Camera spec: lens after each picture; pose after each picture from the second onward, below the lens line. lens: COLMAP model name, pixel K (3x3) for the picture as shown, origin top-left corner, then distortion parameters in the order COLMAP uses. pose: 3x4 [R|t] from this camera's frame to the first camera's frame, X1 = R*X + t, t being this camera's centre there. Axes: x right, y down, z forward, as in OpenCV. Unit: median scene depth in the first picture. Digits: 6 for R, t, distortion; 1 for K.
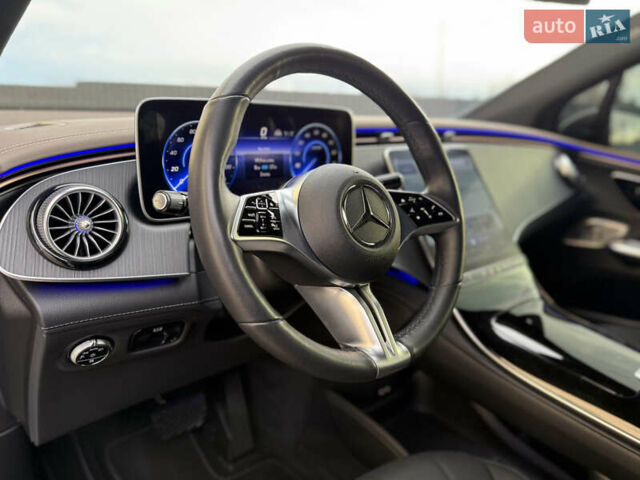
lens RADIAL K [[452.4, 0, 320.0], [0, 452.4, 240.0], [0, 0, 1]] dist [0.115664, -0.208702]
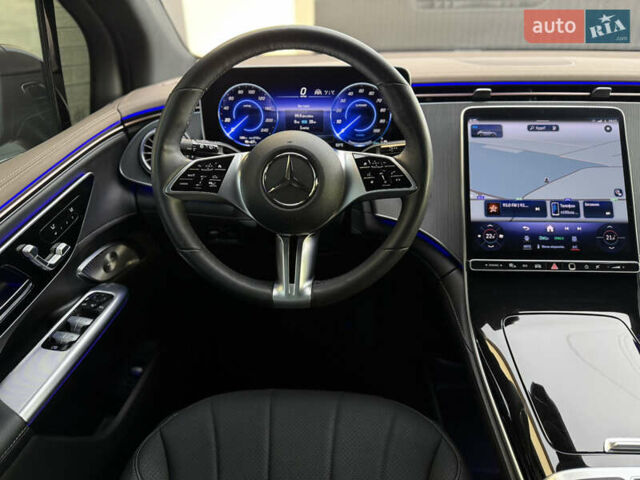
lens RADIAL K [[452.4, 0, 320.0], [0, 452.4, 240.0], [0, 0, 1]] dist [0.115664, -0.208702]
pose [[0.731331, 0.261999, -0.629692, 0.784435], [-0.140498, 0.961342, 0.236815, -0.160414], [0.667394, -0.084720, 0.739870, 0.129391]]
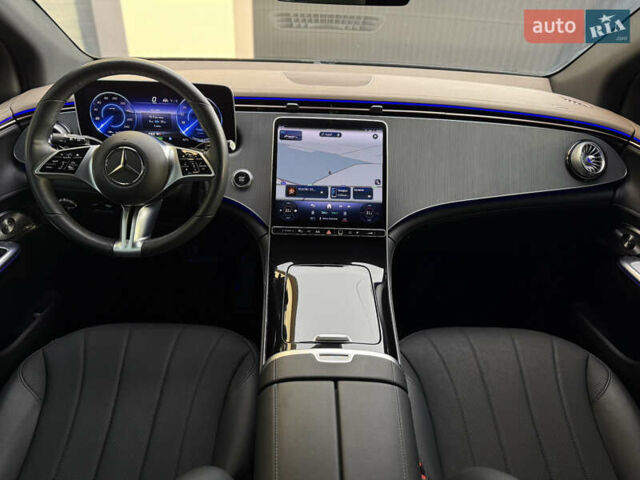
lens RADIAL K [[452.4, 0, 320.0], [0, 452.4, 240.0], [0, 0, 1]] dist [0.115664, -0.208702]
pose [[0.780730, 0.294214, -0.551271, 1.398008], [-0.176833, 0.950183, 0.256676, -0.296525], [0.599326, -0.102912, 0.793863, 0.037238]]
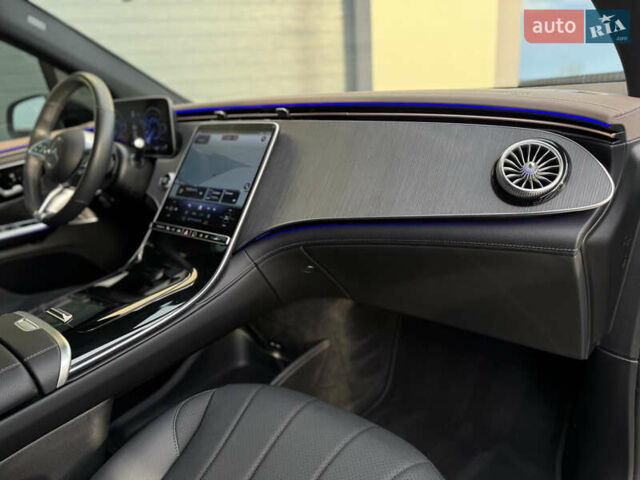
lens RADIAL K [[452.4, 0, 320.0], [0, 452.4, 240.0], [0, 0, 1]] dist [0.115664, -0.208702]
pose [[0.203922, 0.230692, -0.951418, 2.063084], [-0.207526, 0.959940, 0.188278, -0.264720], [0.956738, 0.159050, 0.243628, 1.425168]]
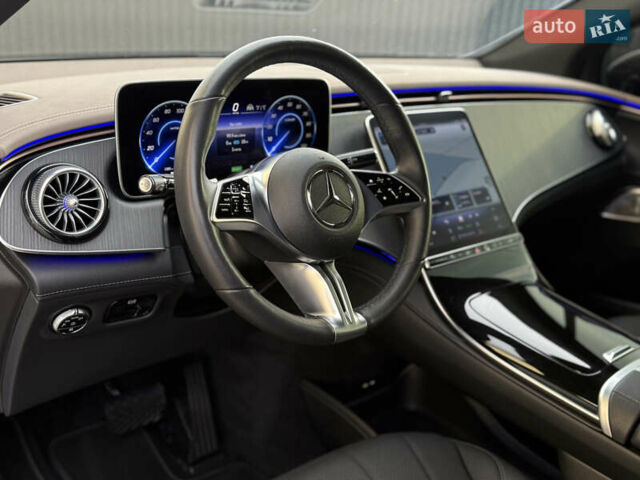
lens RADIAL K [[697.7, 0, 325.0], [0, 697.7, 241.7], [0, 0, 1]] dist [0.109684, -0.014141]
pose [[0.999719, 0.014654, 0.018608, 0.049131], [-0.015774, 0.997980, 0.061547, -0.043987], [-0.017668, -0.061824, 0.997931, -0.571949]]
